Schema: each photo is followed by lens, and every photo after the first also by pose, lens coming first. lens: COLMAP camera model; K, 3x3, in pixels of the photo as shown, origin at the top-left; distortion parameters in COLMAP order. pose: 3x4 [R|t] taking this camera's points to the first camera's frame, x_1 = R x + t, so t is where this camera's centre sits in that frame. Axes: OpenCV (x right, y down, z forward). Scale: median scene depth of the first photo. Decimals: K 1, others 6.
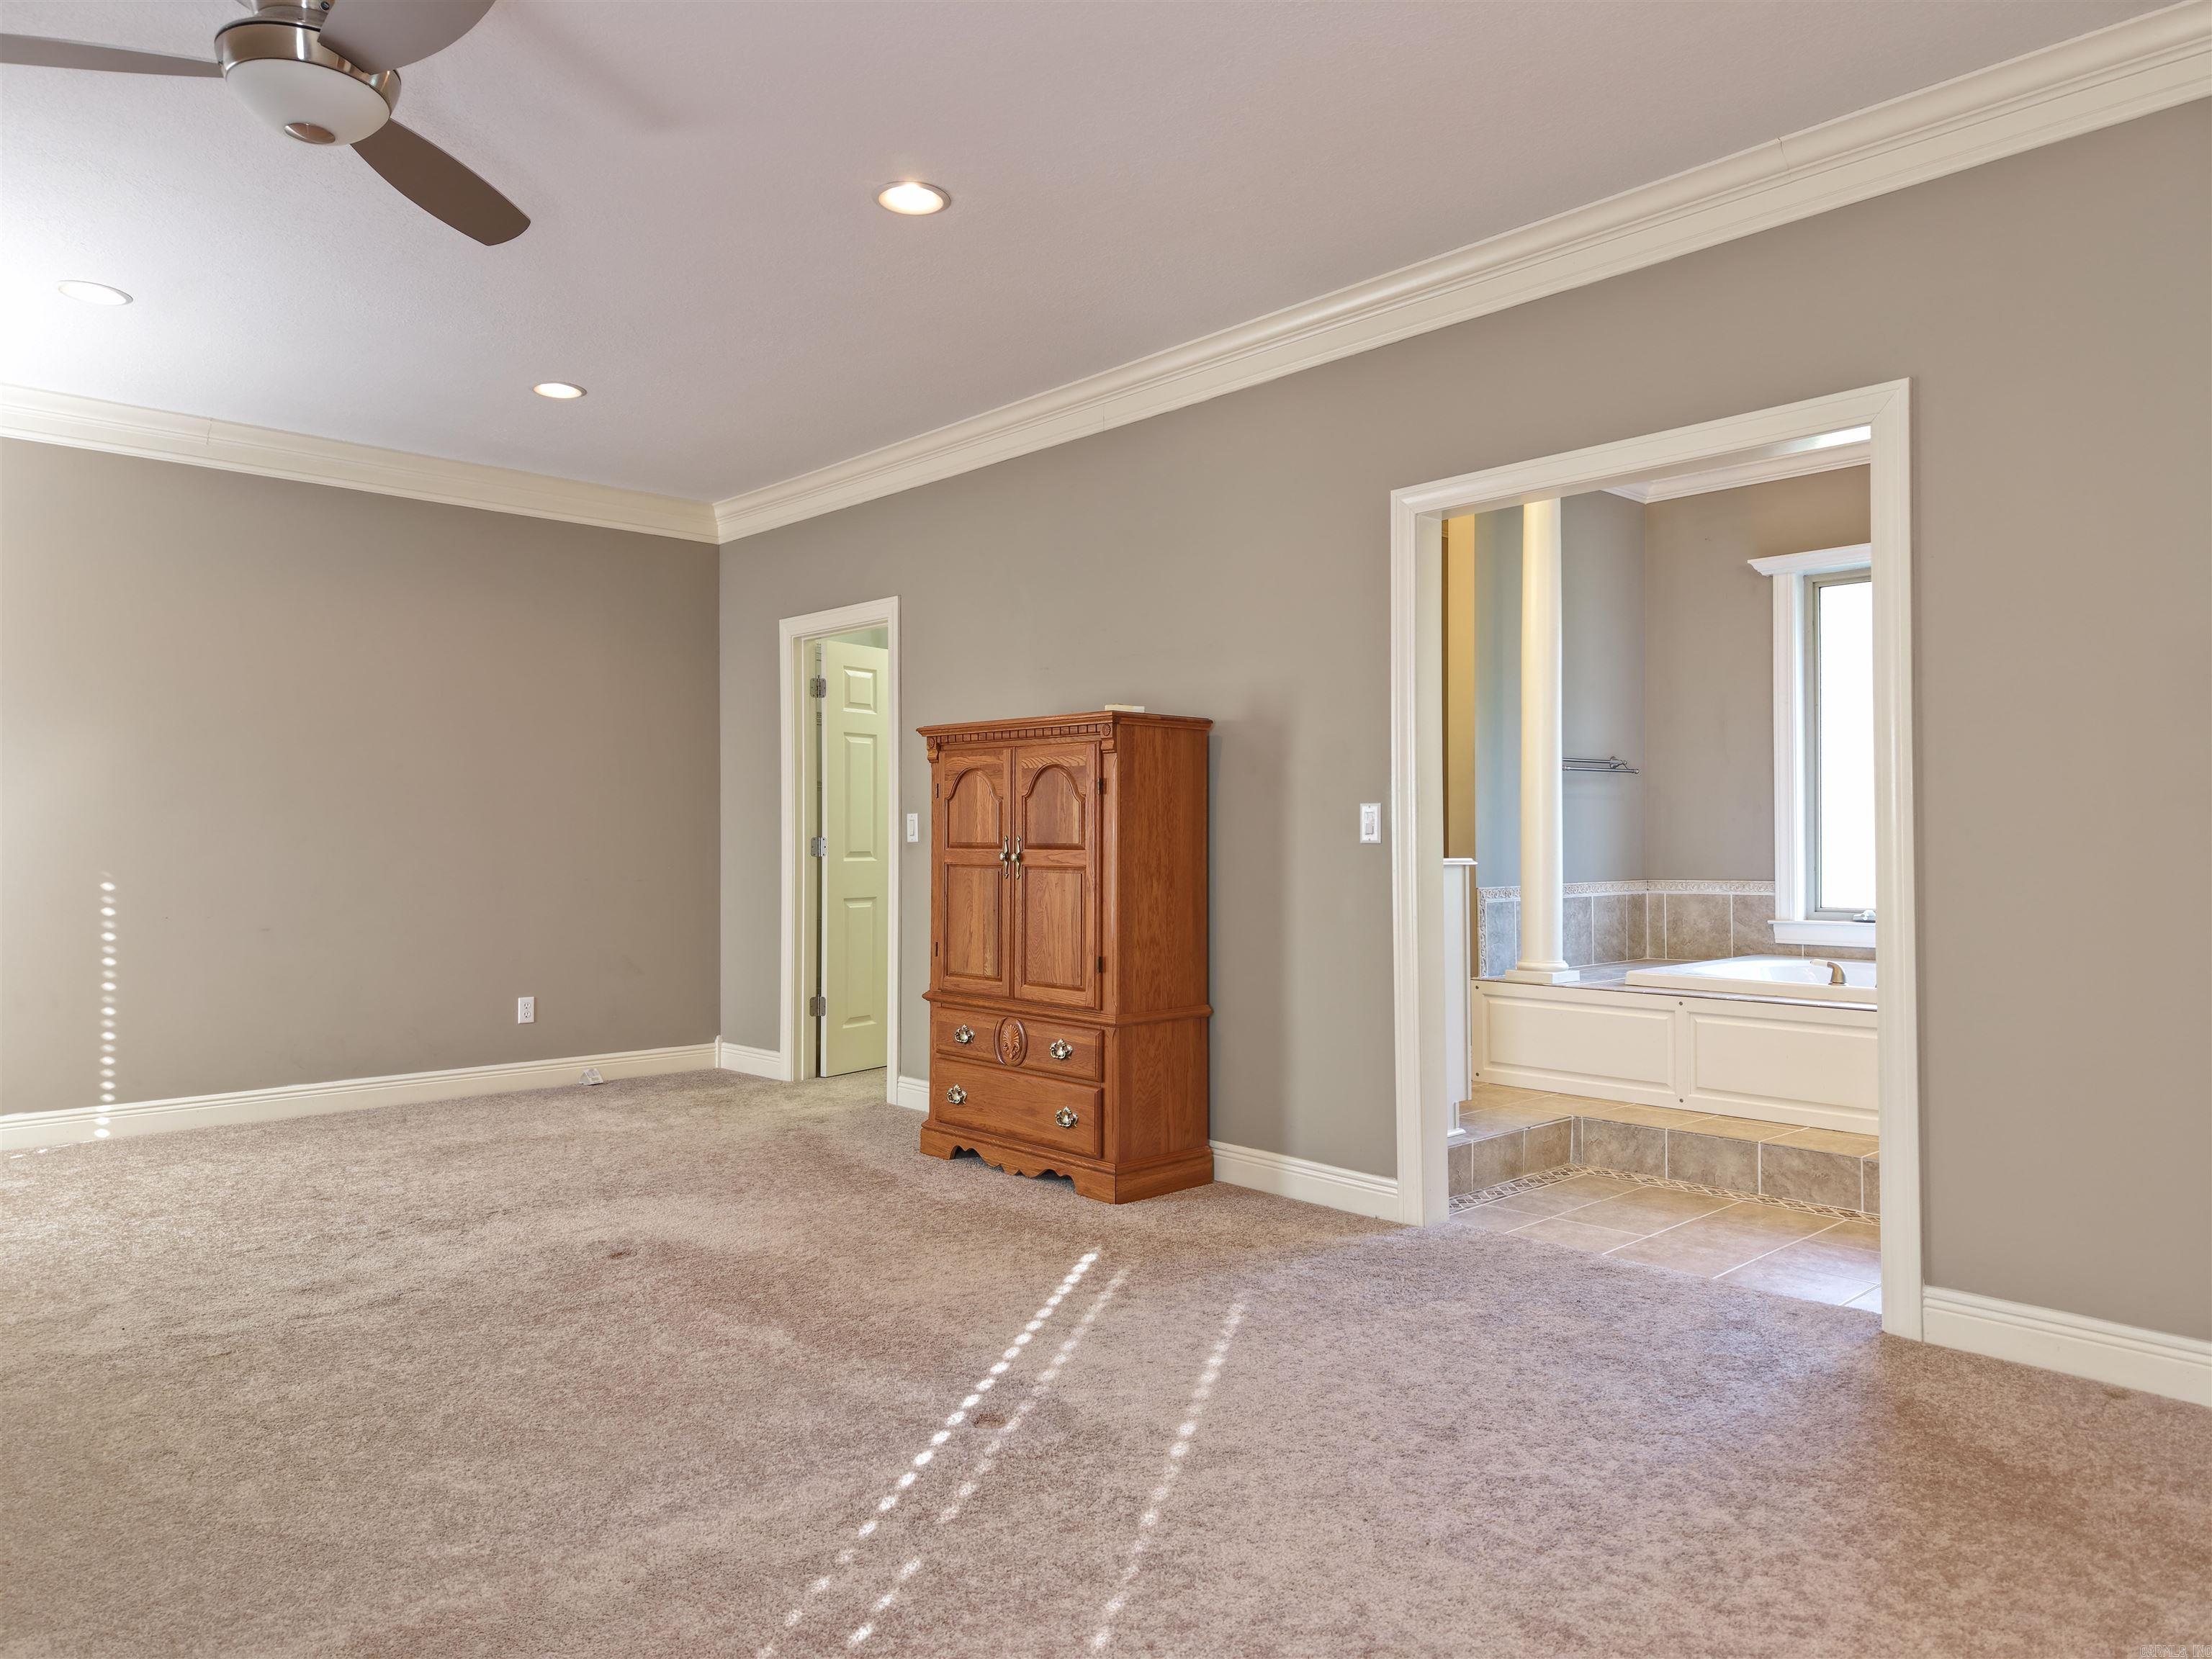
lens RADIAL K [[1475.8, 0, 1108.5], [0, 1475.8, 819.1], [0, 0, 1]] dist [0.060687, -0.077747]
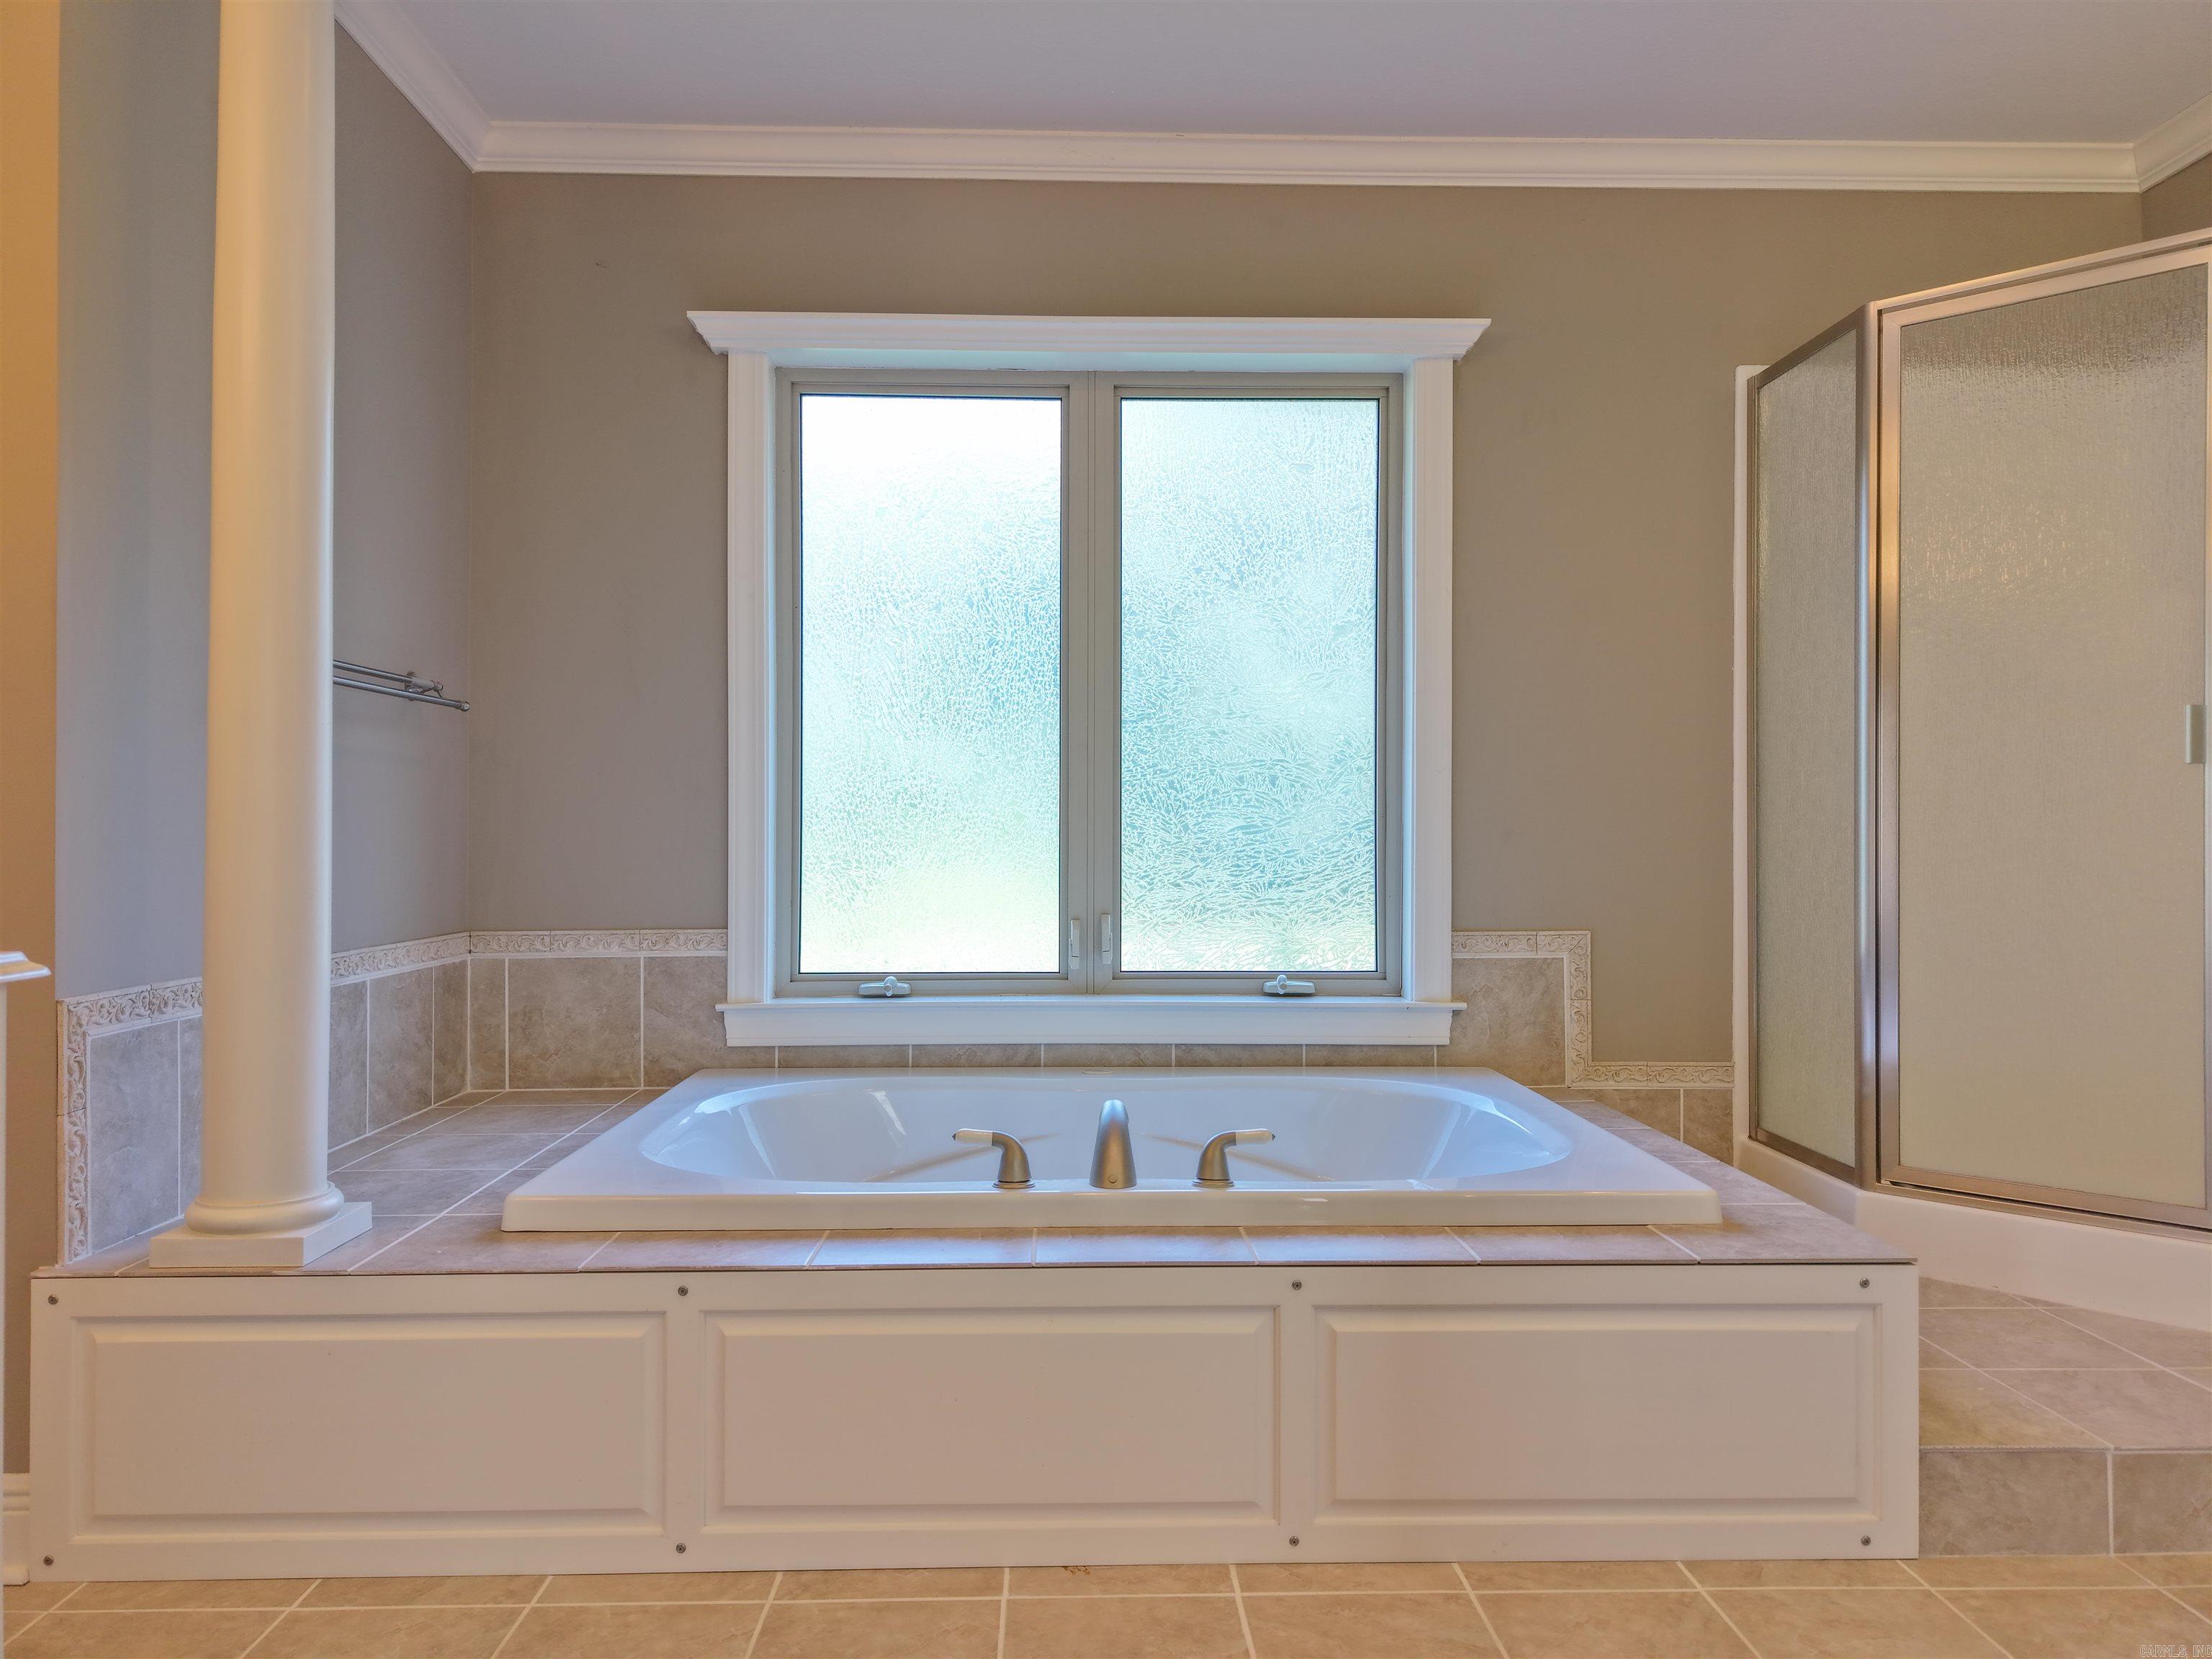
lens RADIAL K [[1517.8, 0, 1106.0], [0, 1517.8, 829.5], [0, 0, 1]] dist [0.080230, -0.102806]
pose [[0.673167, 0.010604, 0.739414, 0.135743], [-0.015047, 0.999887, -0.000641, 0.004301], [-0.739337, -0.010695, 0.673250, 0.533210]]
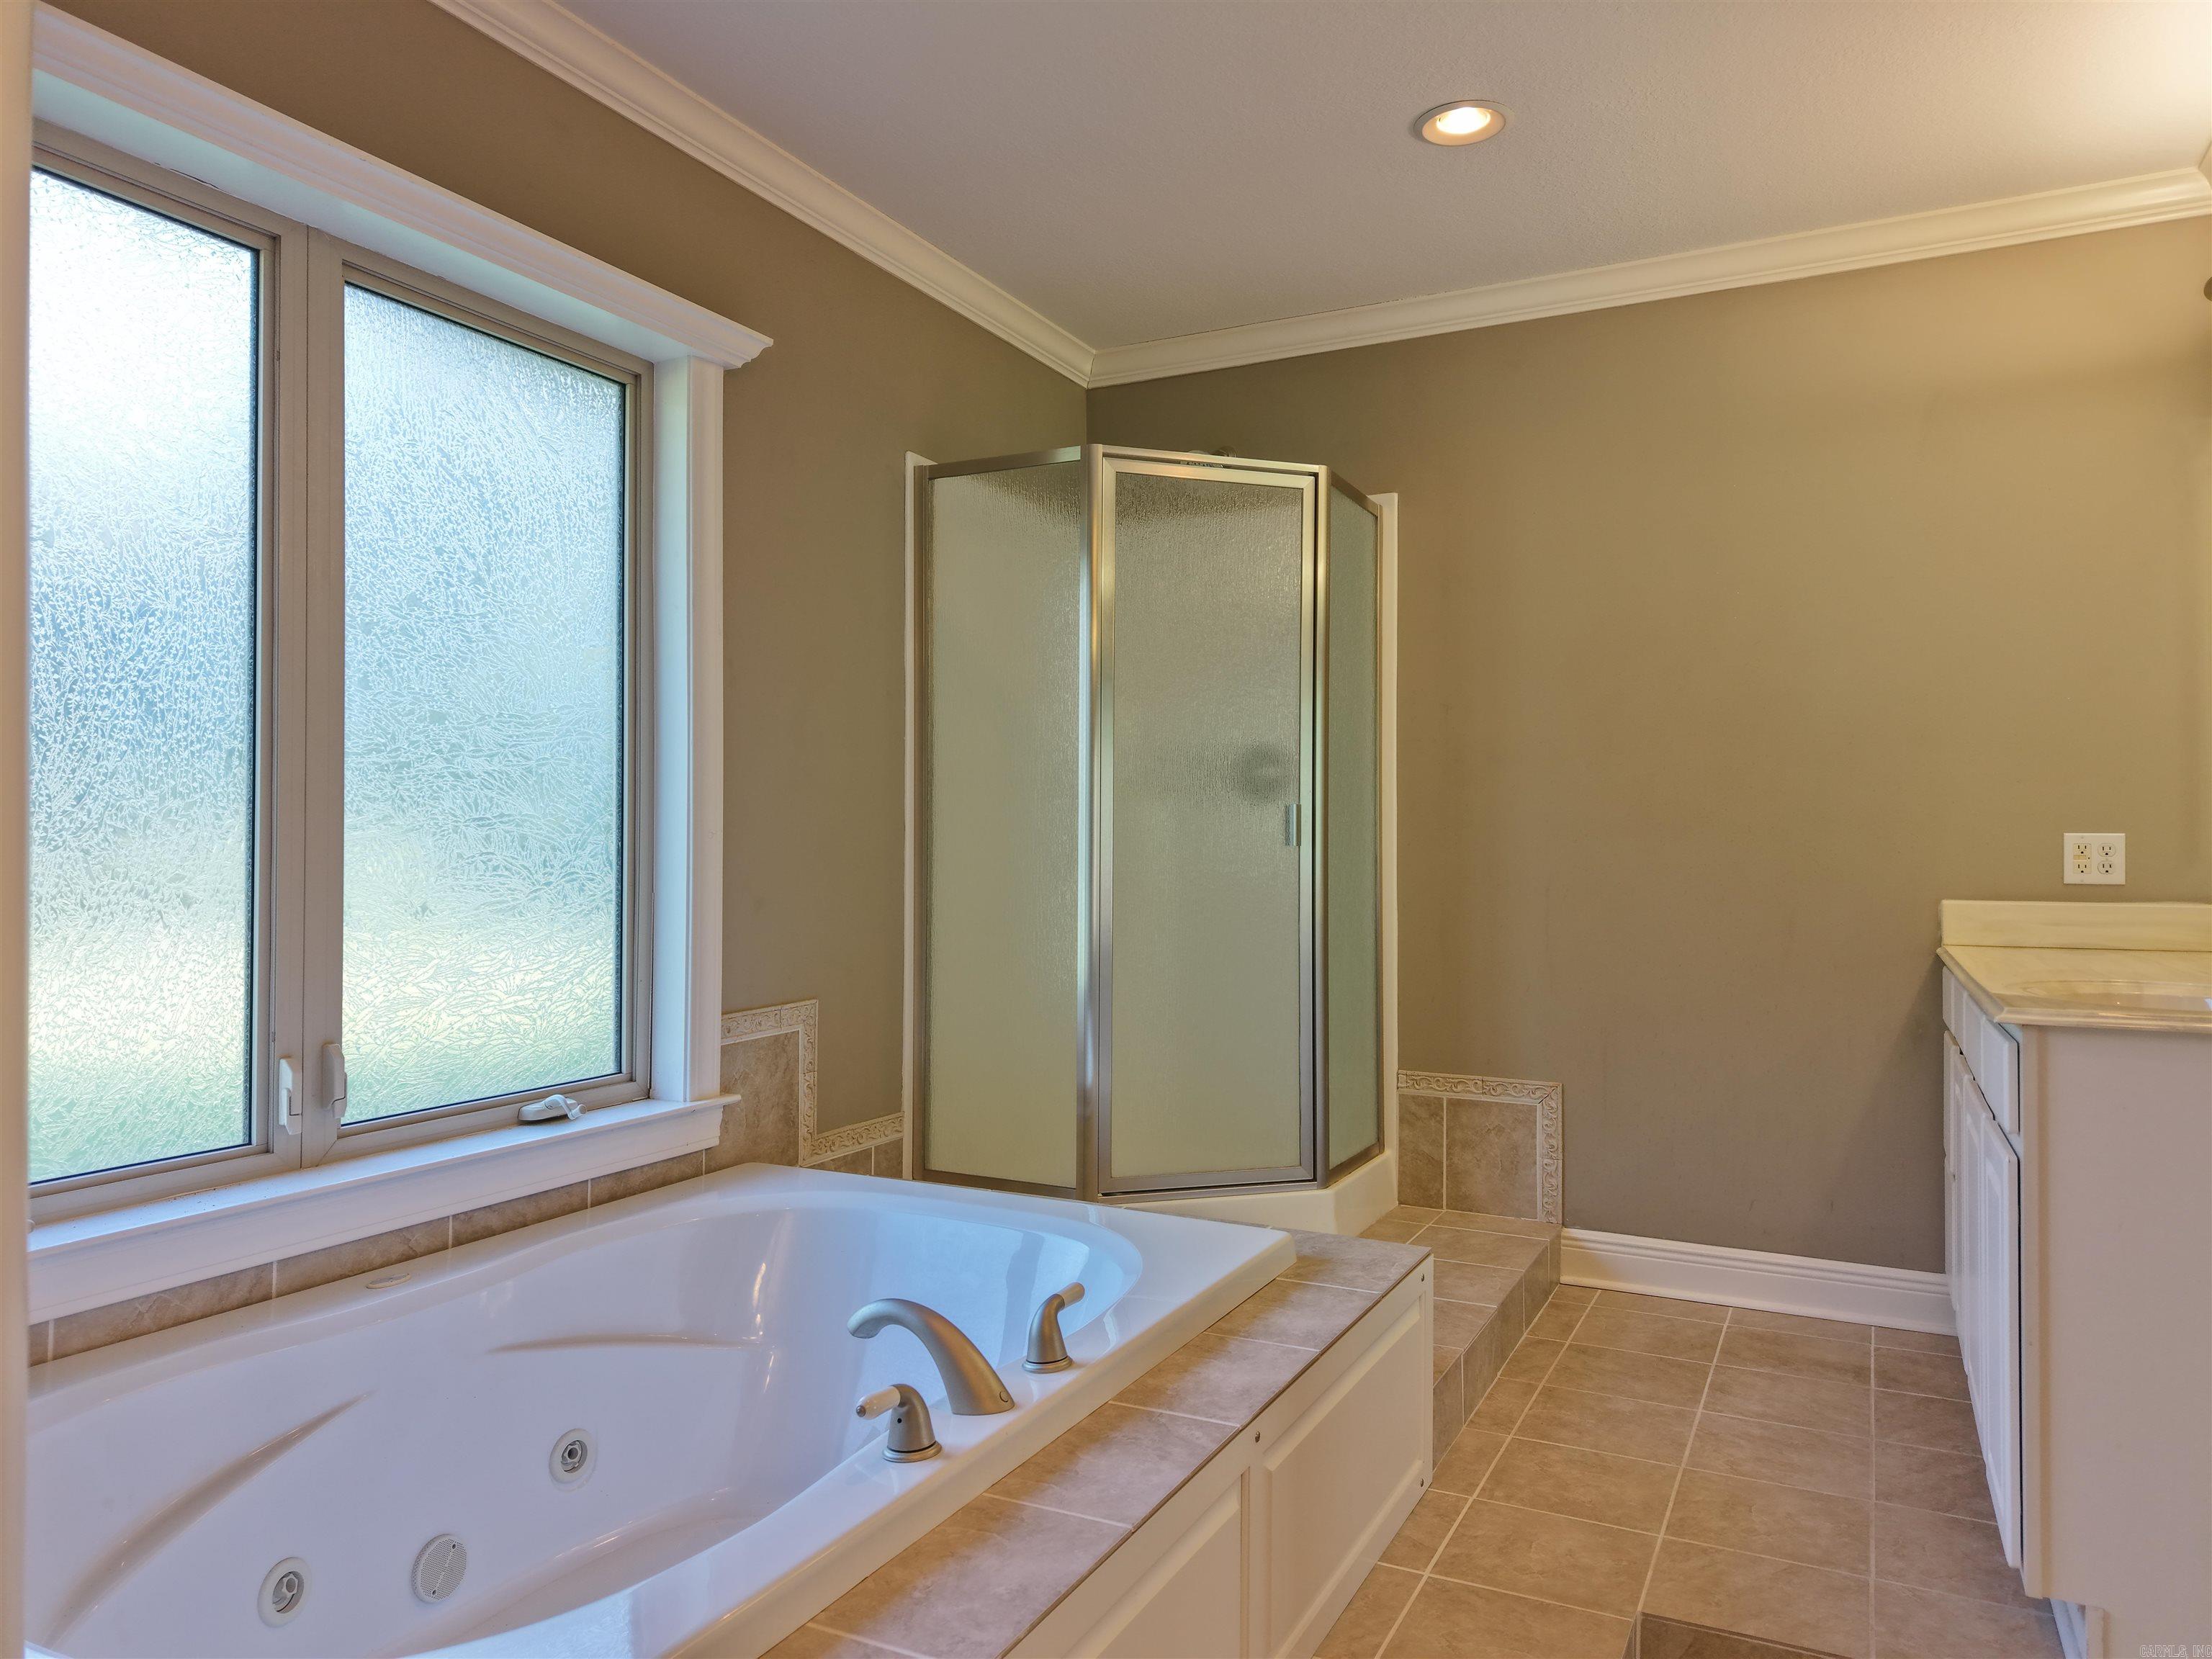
lens RADIAL K [[1475.8, 0, 1108.5], [0, 1475.8, 819.1], [0, 0, 1]] dist [0.060687, -0.077747]
pose [[-0.329189, 0.029331, 0.943808, 0.139999], [-0.002847, 0.999482, -0.032055, -0.006305], [-0.944260, -0.013239, -0.328935, 0.797304]]
